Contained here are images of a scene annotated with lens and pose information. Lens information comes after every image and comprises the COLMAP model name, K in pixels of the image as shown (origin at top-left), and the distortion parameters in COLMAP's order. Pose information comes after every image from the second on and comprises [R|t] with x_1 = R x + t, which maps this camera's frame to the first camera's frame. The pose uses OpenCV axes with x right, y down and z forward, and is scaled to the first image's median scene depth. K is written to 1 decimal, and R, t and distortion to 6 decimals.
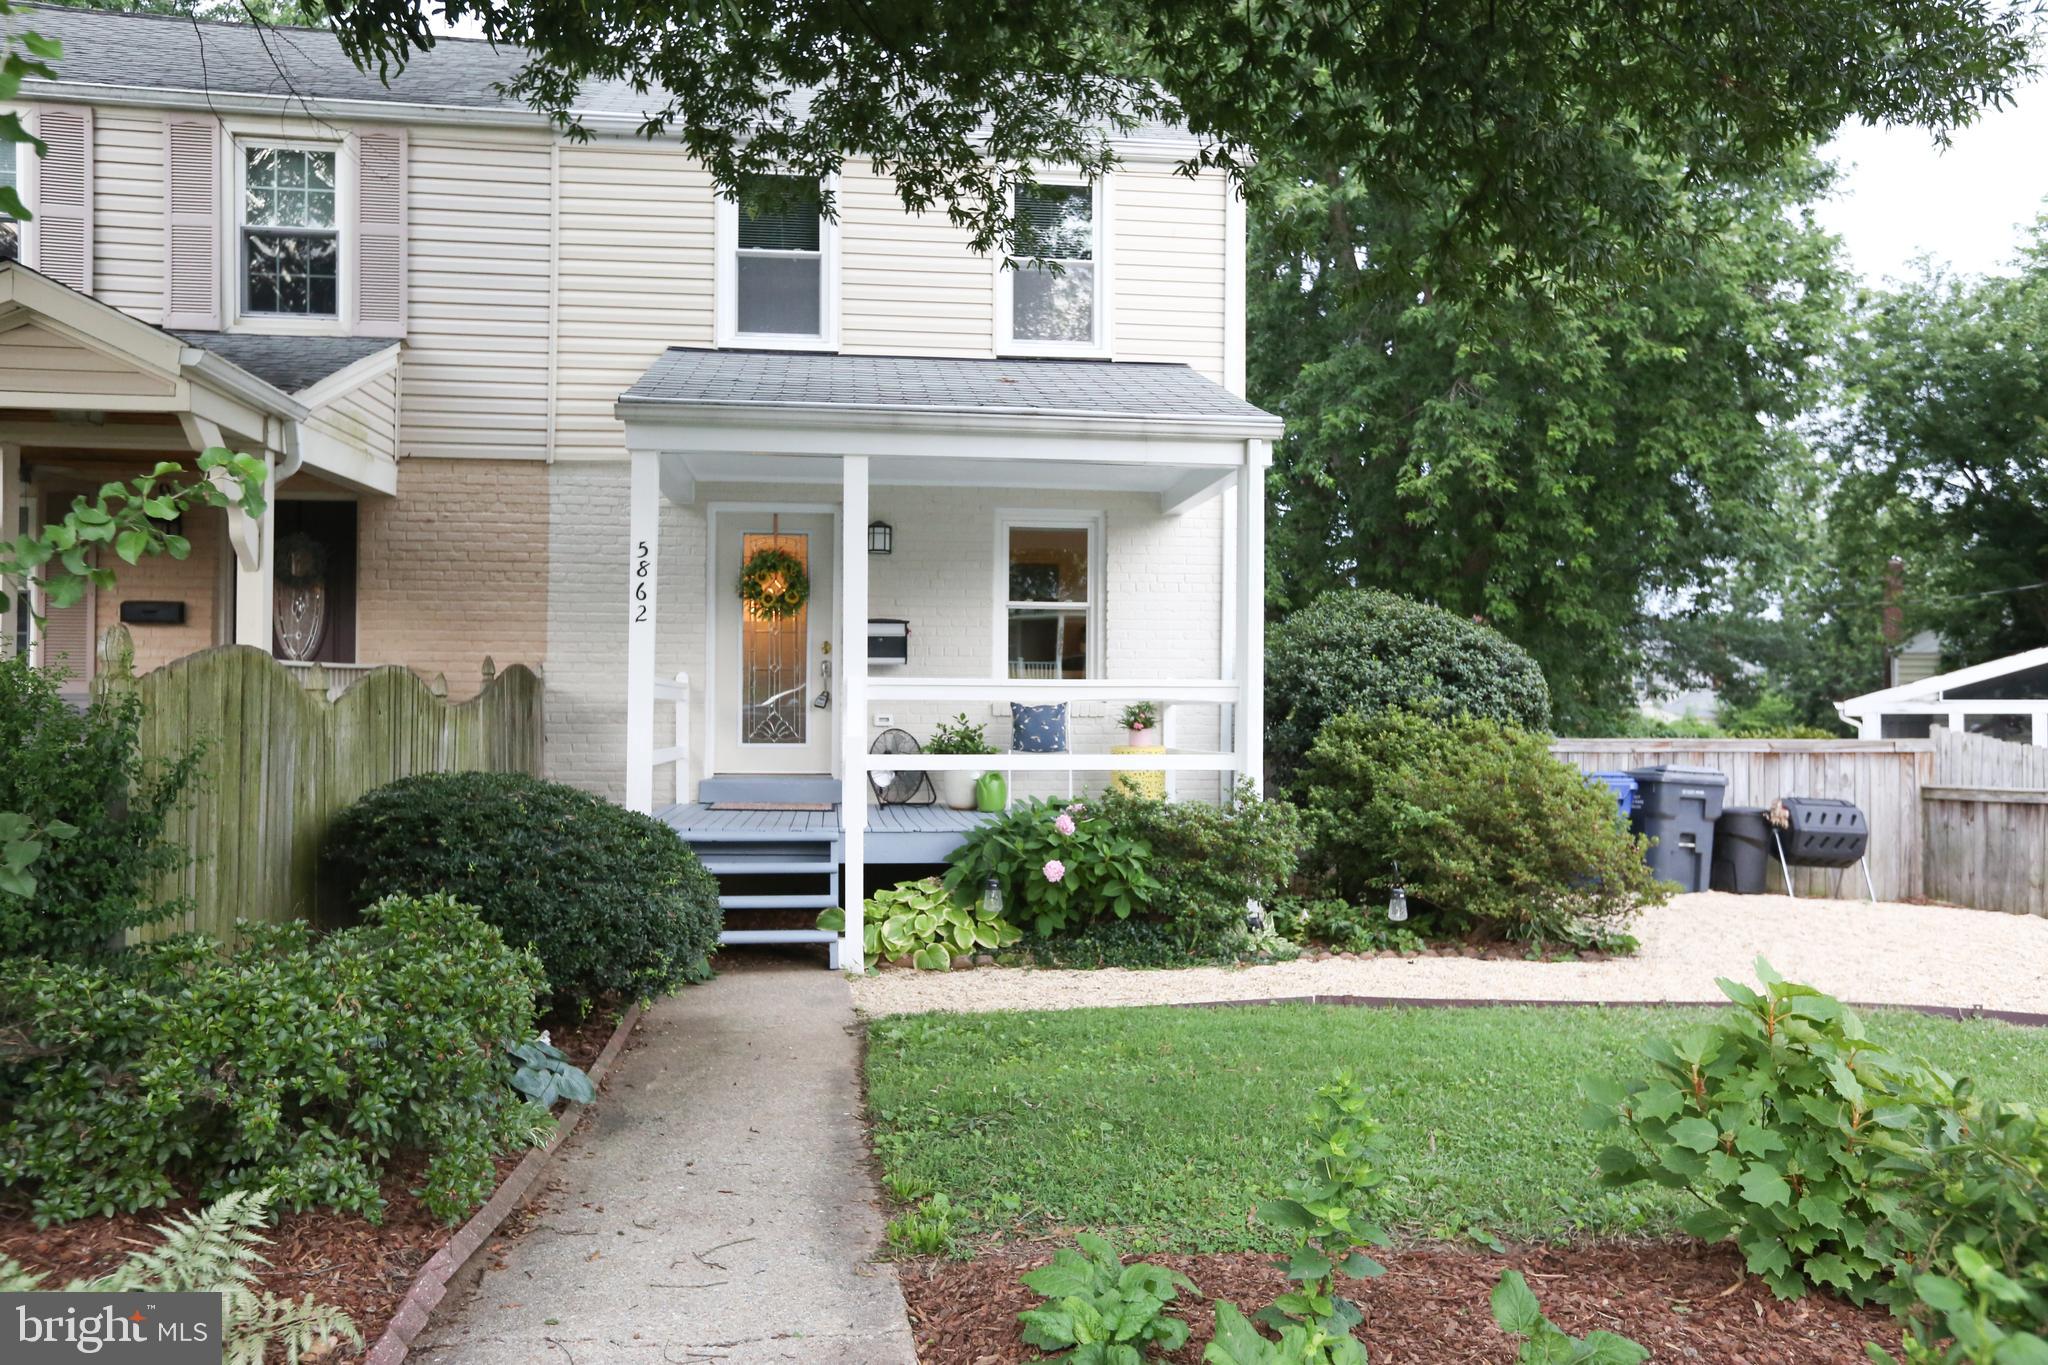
lens RADIAL K [[1562.2, 0, 1038.8], [0, 1562.2, 686.7], [0, 0, 1]] dist [0.009584, 0.032309]
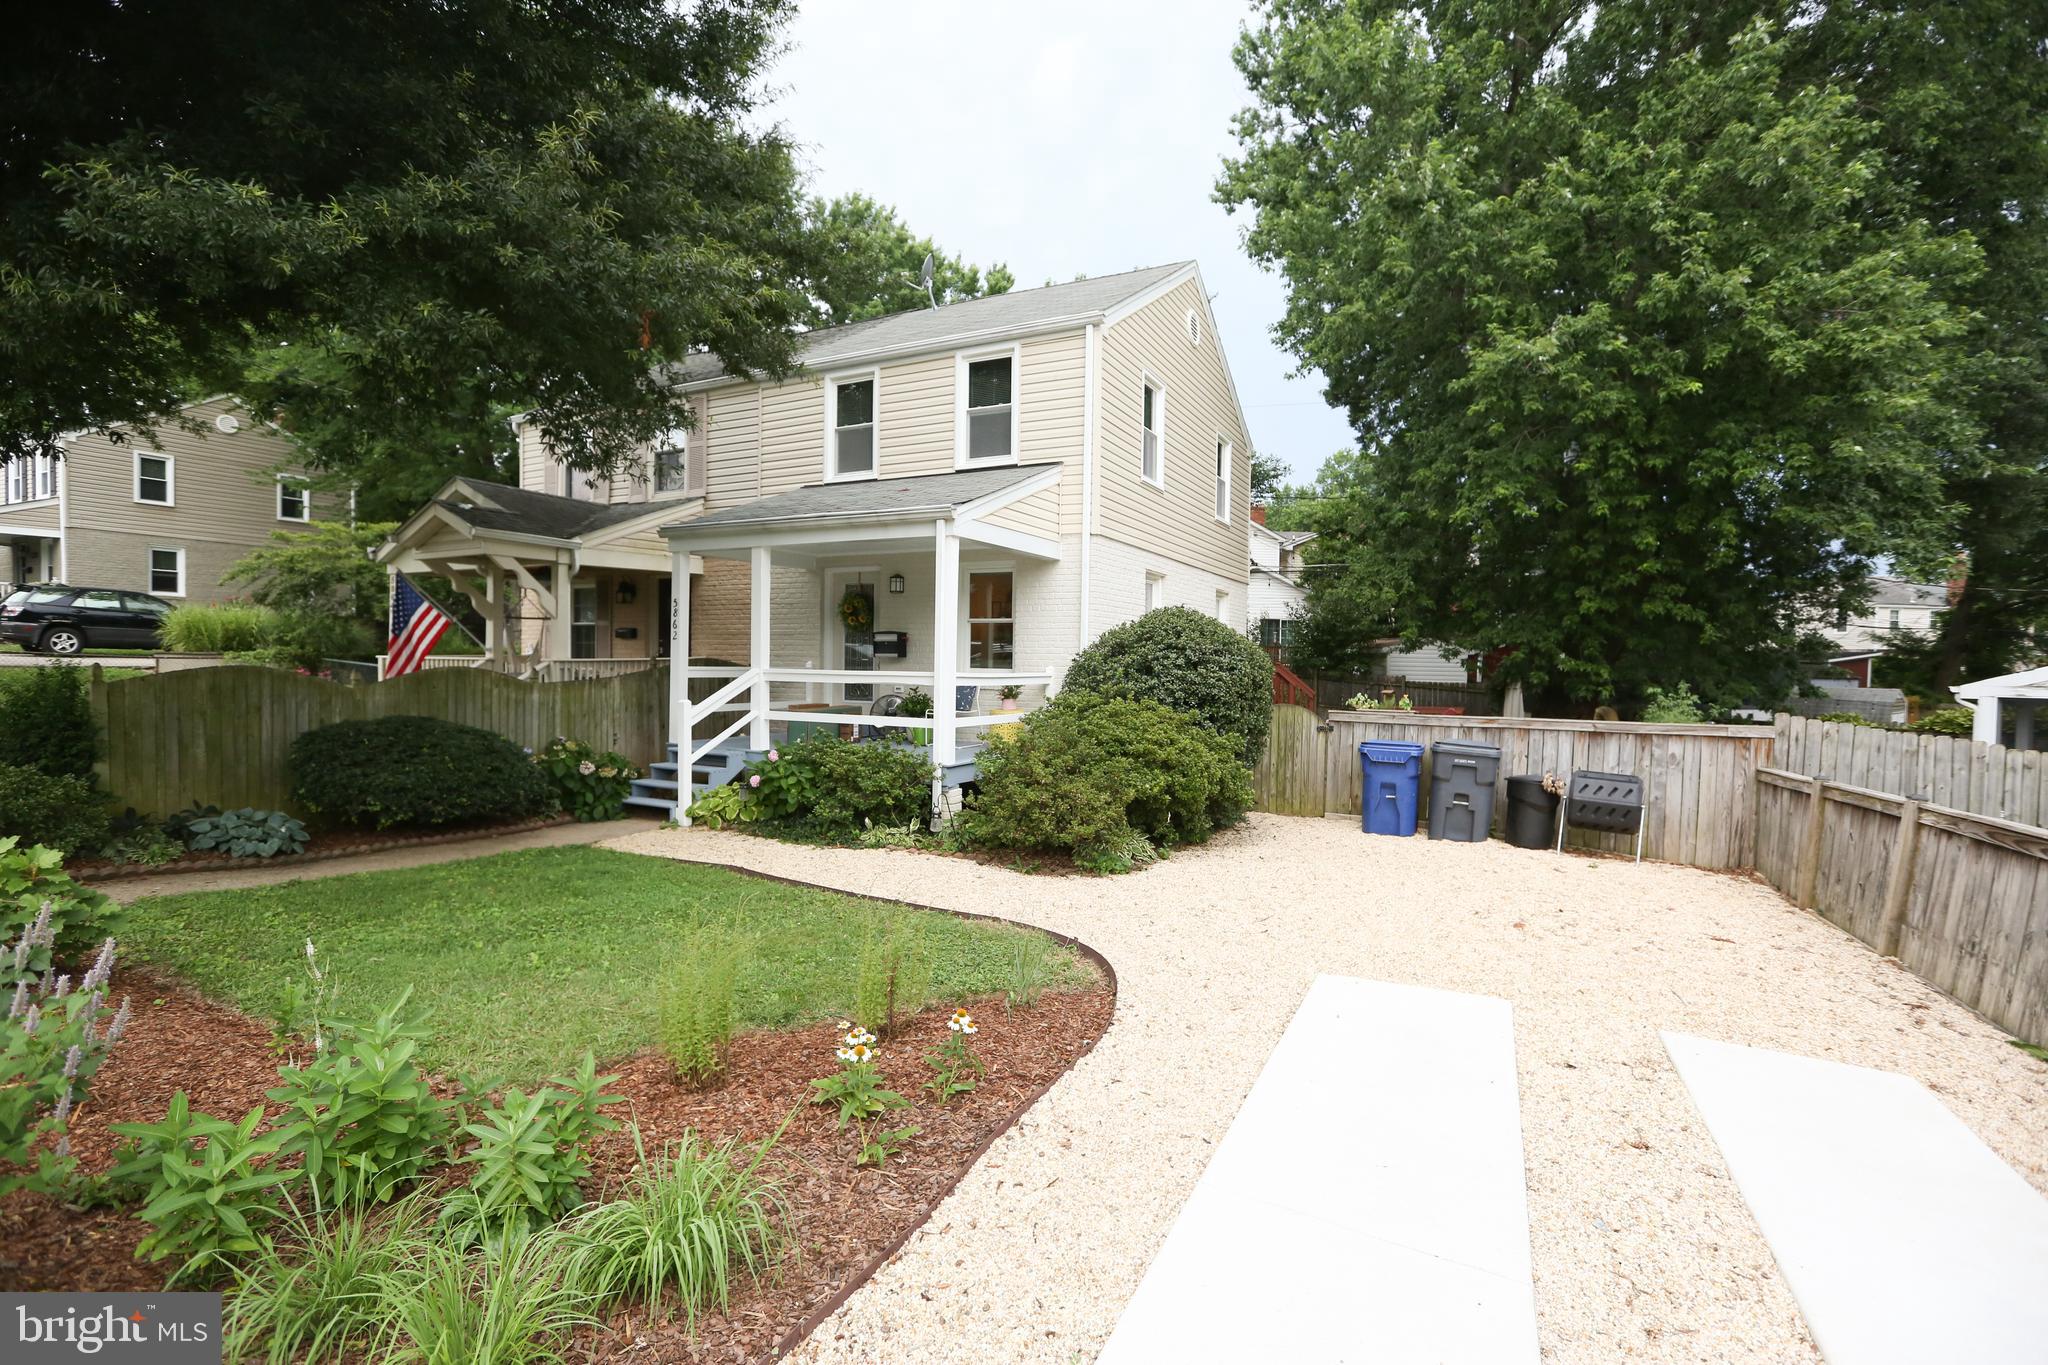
lens RADIAL K [[942.0, 0, 1022.6], [0, 942.0, 712.3], [0, 0, 1]] dist [-0.042336, 0.011290]
pose [[0.823055, 0.039141, -0.566612, 0.625371], [-0.001865, 0.997803, 0.066219, -0.023104], [0.567959, -0.053446, 0.821320, 0.215595]]
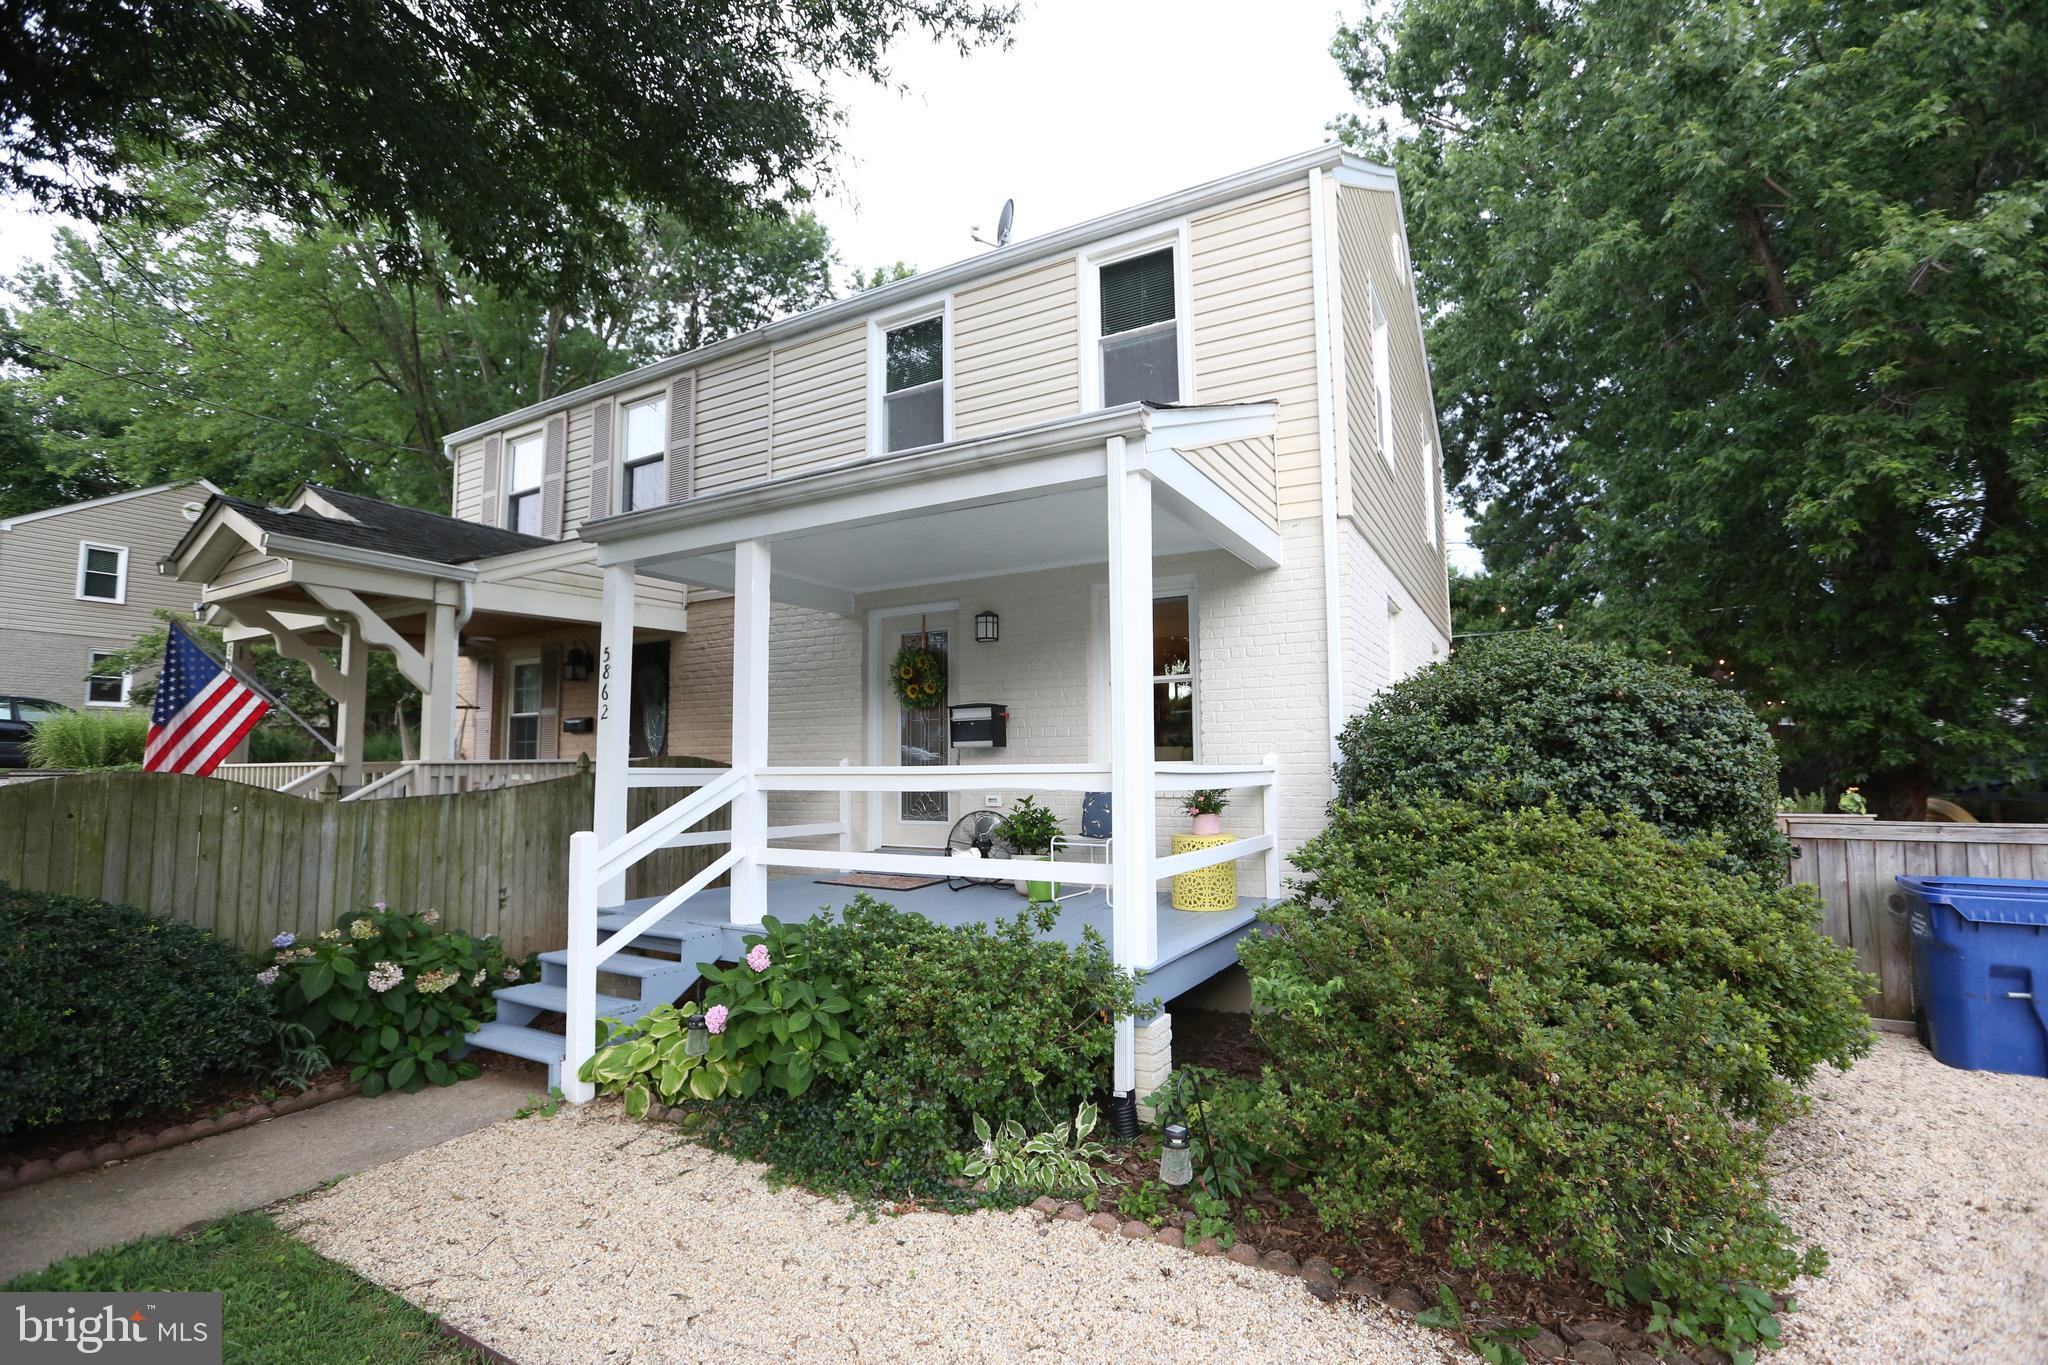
lens RADIAL K [[942.0, 0, 1020.8], [0, 942.0, 694.8], [0, 0, 1]] dist [-0.042336, 0.011290]
pose [[0.798470, -0.058075, -0.599227, 0.302771], [0.023691, 0.997596, -0.065116, -0.006953], [0.601569, 0.037797, 0.797926, 0.516681]]
